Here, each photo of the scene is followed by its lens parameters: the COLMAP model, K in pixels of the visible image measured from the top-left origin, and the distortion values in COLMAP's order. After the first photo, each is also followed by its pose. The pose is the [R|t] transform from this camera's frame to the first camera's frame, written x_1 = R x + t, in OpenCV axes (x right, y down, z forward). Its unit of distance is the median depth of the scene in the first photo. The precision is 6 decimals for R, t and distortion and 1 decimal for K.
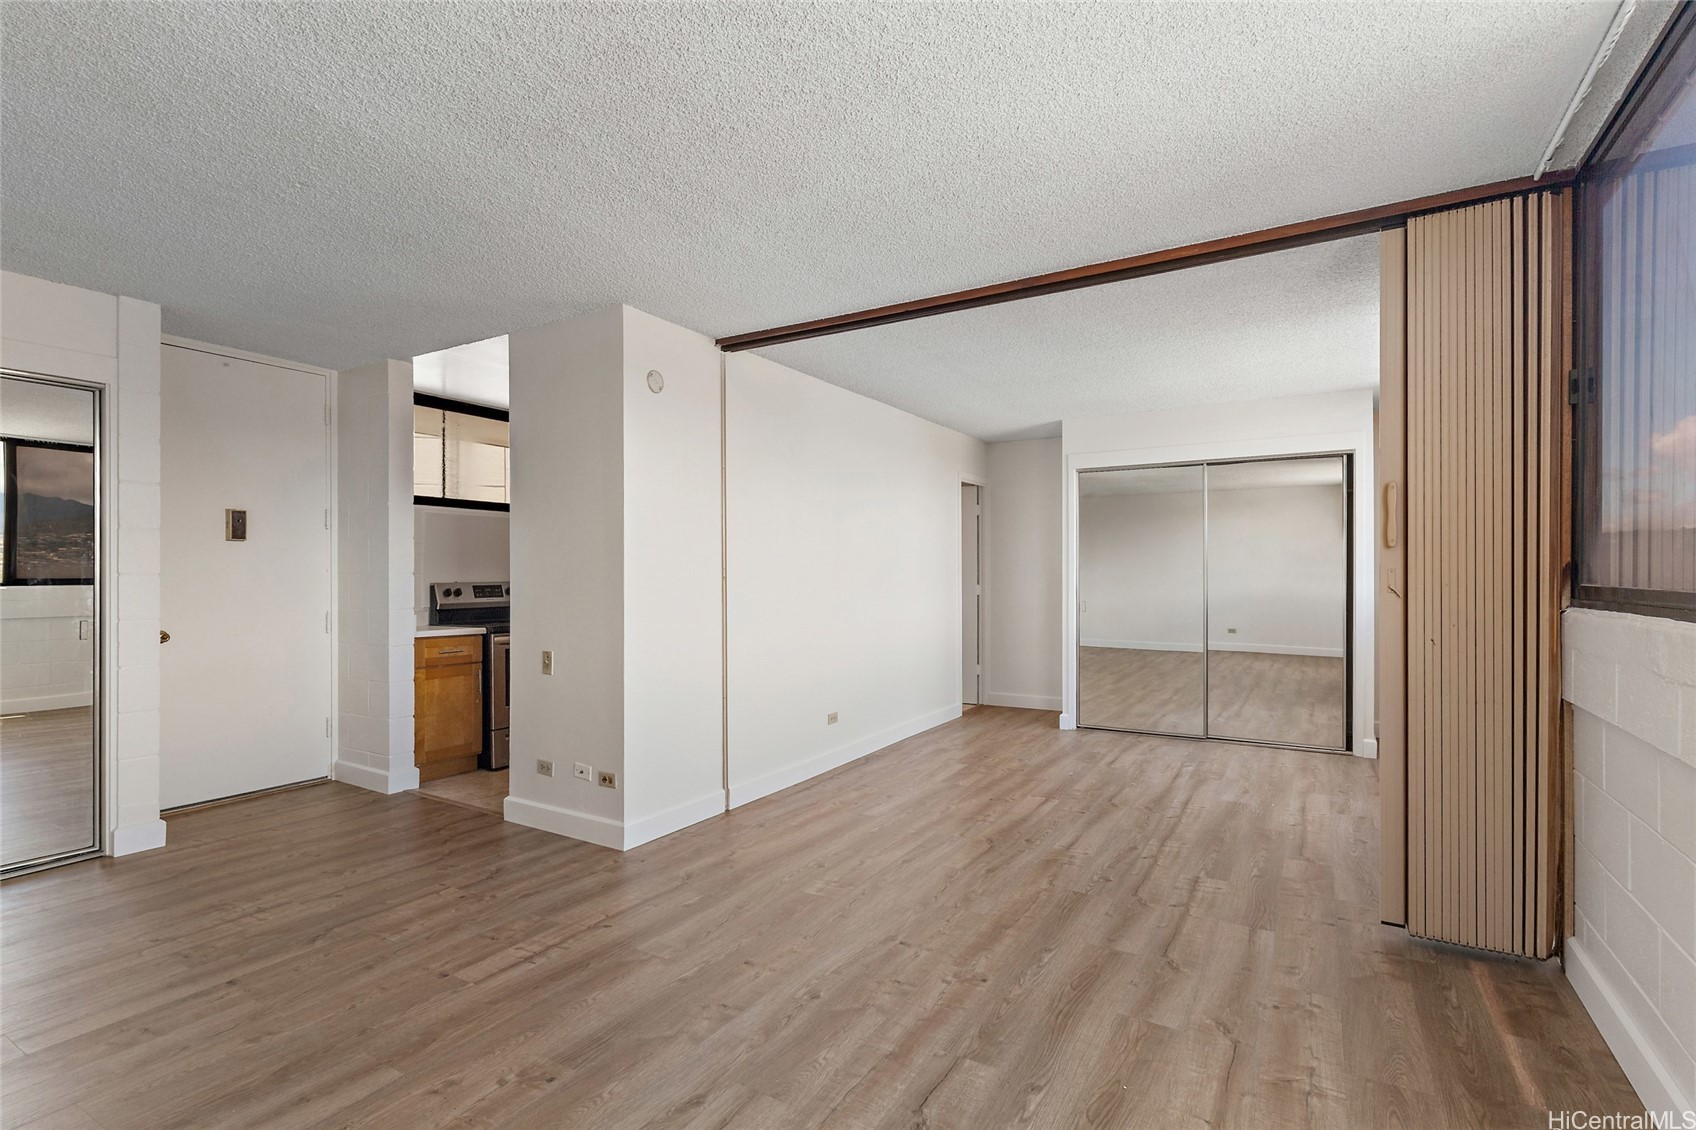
lens RADIAL K [[791.4, 0, 845.2], [0, 791.4, 571.4], [0, 0, 1]] dist [0.000659, 0.000801]
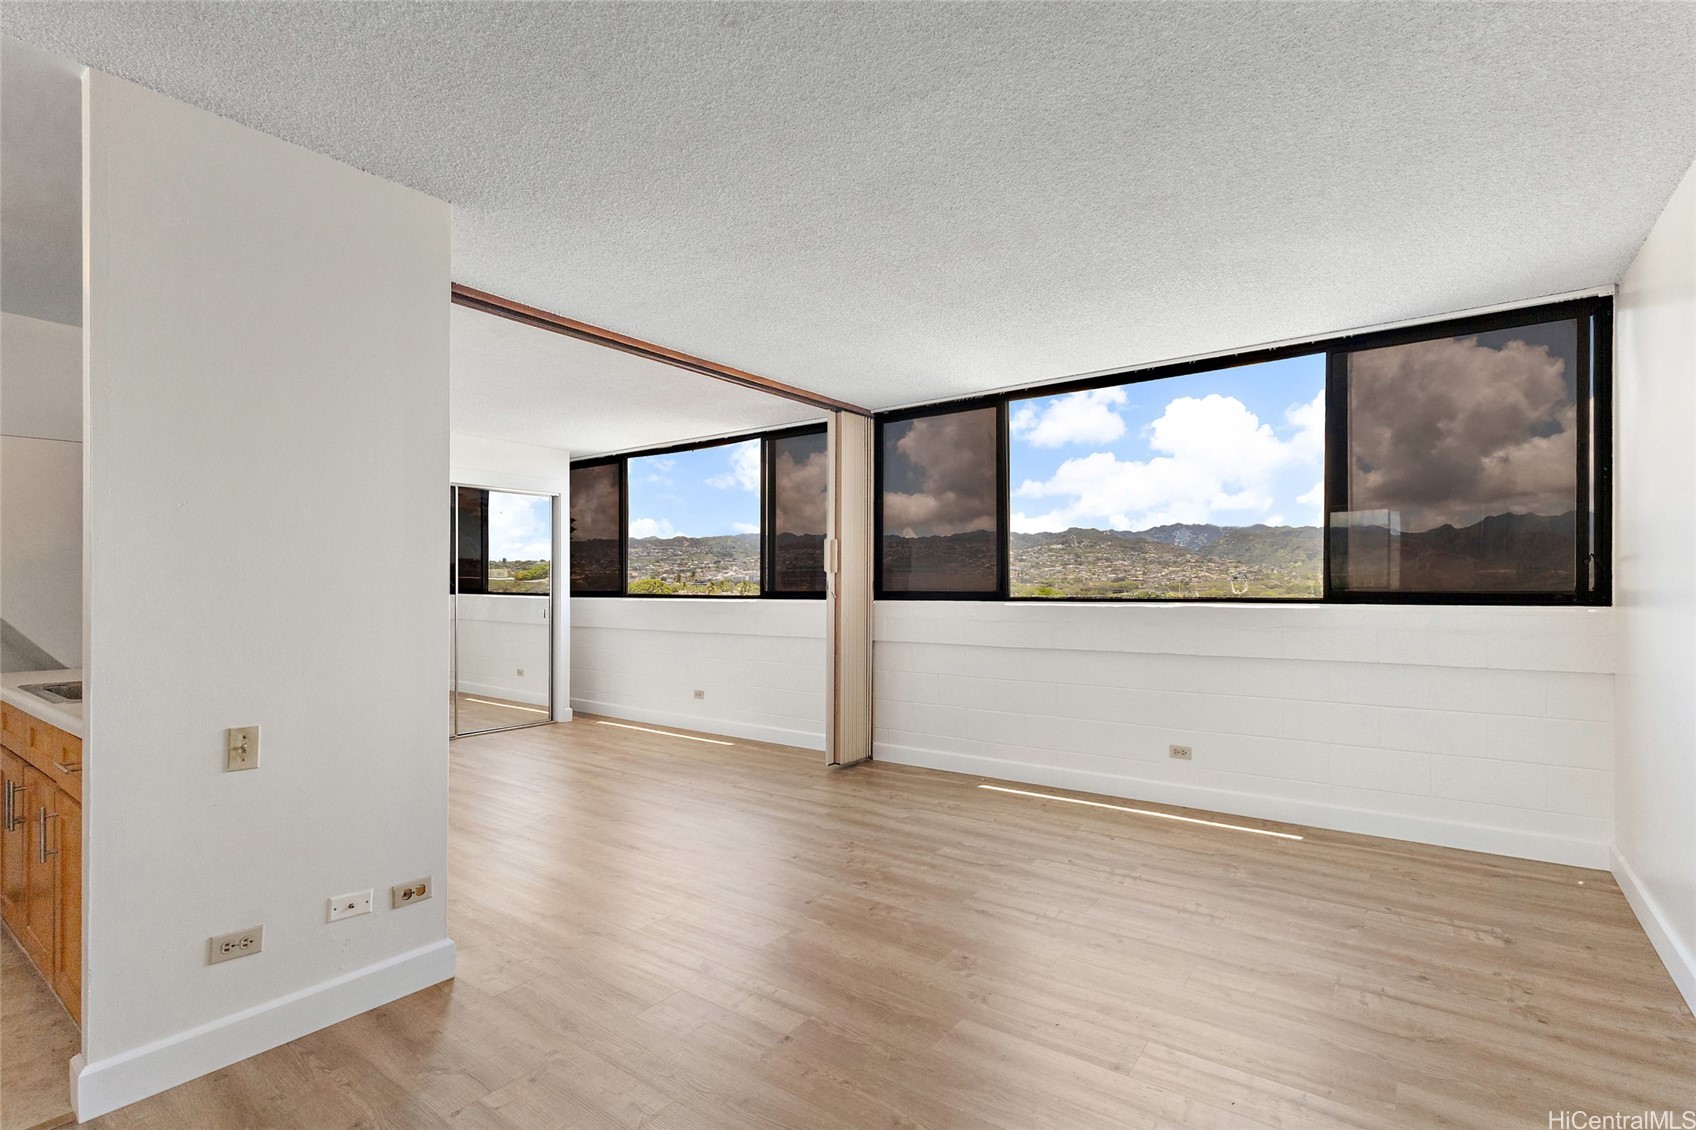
lens RADIAL K [[793.7, 0, 852.0], [0, 793.7, 585.7], [0, 0, 1]] dist [0.005131, 0.000587]
pose [[0.090018, 0.002200, 0.995938, -1.353645], [-0.003155, 0.999993, -0.001924, 0.009613], [-0.995935, -0.002969, 0.090025, 0.834955]]
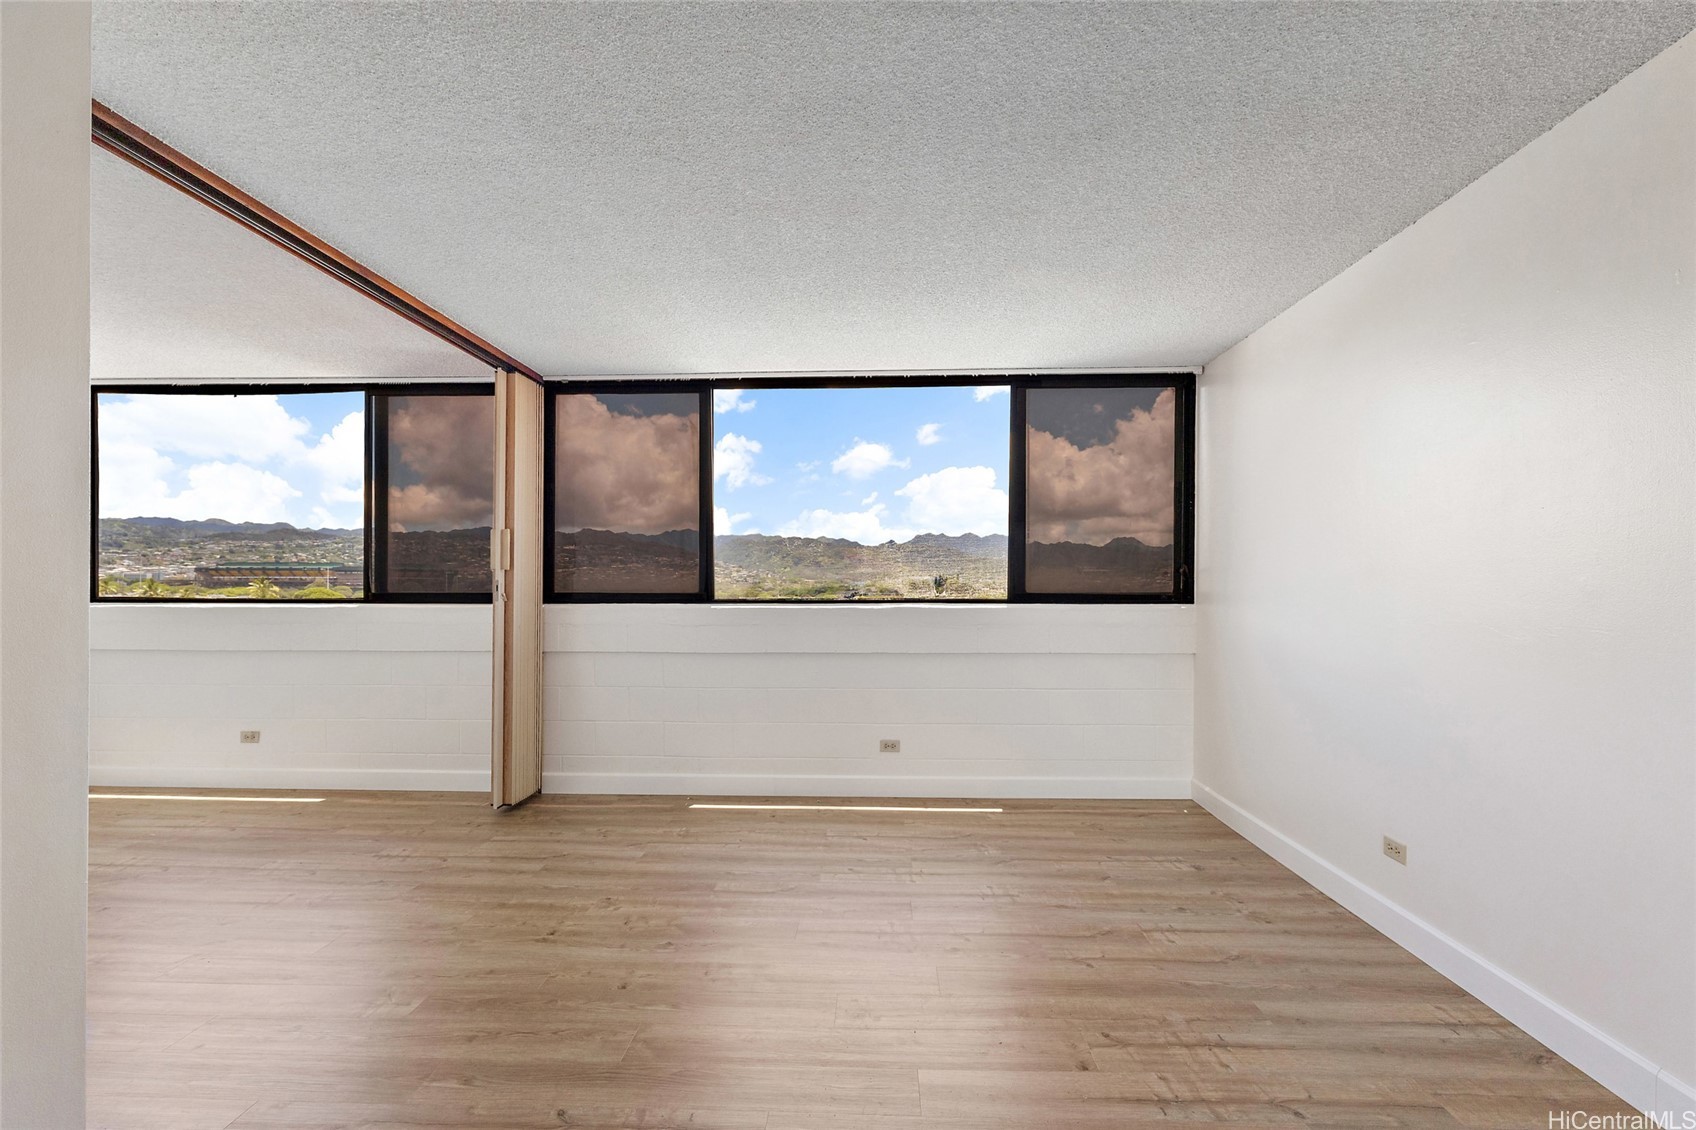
lens RADIAL K [[795.1, 0, 849.5], [0, 795.1, 593.8], [0, 0, 1]] dist [-0.001281, 0.000403]
pose [[-0.480177, -0.005217, 0.877156, -1.114598], [-0.005260, 0.999981, 0.003068, 0.013128], [-0.877156, -0.003141, -0.480195, 1.242173]]
